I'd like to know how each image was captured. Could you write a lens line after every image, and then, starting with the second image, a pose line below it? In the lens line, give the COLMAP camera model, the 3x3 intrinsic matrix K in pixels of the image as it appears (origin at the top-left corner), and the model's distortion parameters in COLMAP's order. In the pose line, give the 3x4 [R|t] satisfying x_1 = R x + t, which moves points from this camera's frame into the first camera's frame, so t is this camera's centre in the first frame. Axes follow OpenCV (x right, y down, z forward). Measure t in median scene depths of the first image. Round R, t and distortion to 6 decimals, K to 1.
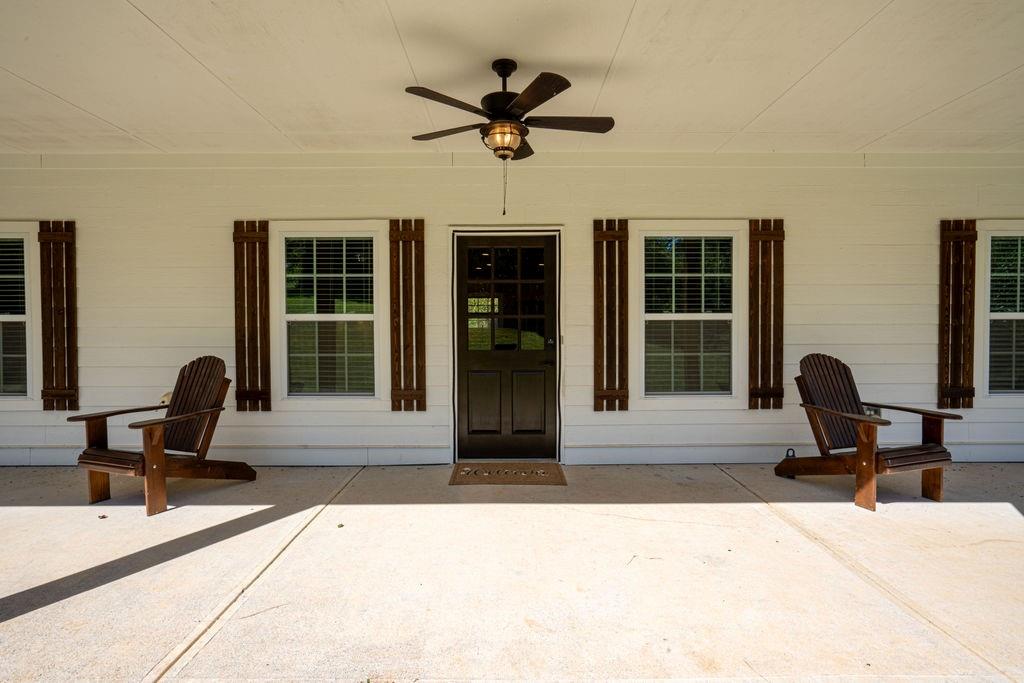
lens RADIAL K [[564.8, 0, 512.0], [0, 564.8, 341.5], [0, 0, 1]] dist [-0.016392, 0.000047]
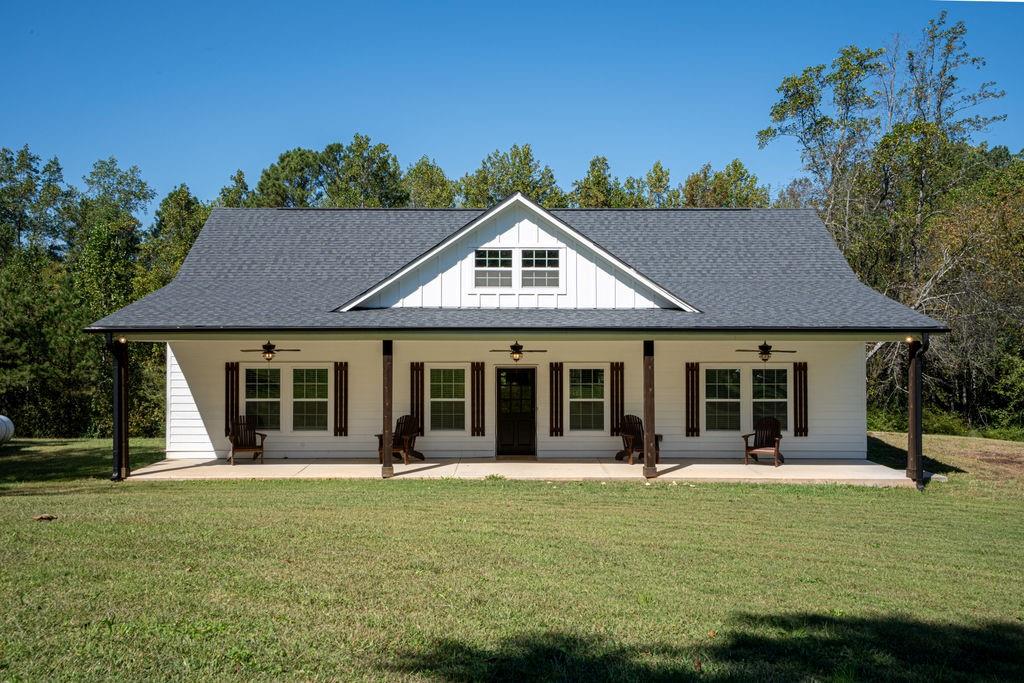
lens RADIAL K [[1007.1, 0, 512.0], [0, 1007.1, 341.5], [0, 0, 1]] dist [0.100400, 0.022538]
pose [[0.999950, 0.003733, 0.009289, -0.072512], [-0.003479, 0.999622, -0.027286, -0.184475], [-0.009387, 0.027252, 0.999585, -3.618511]]
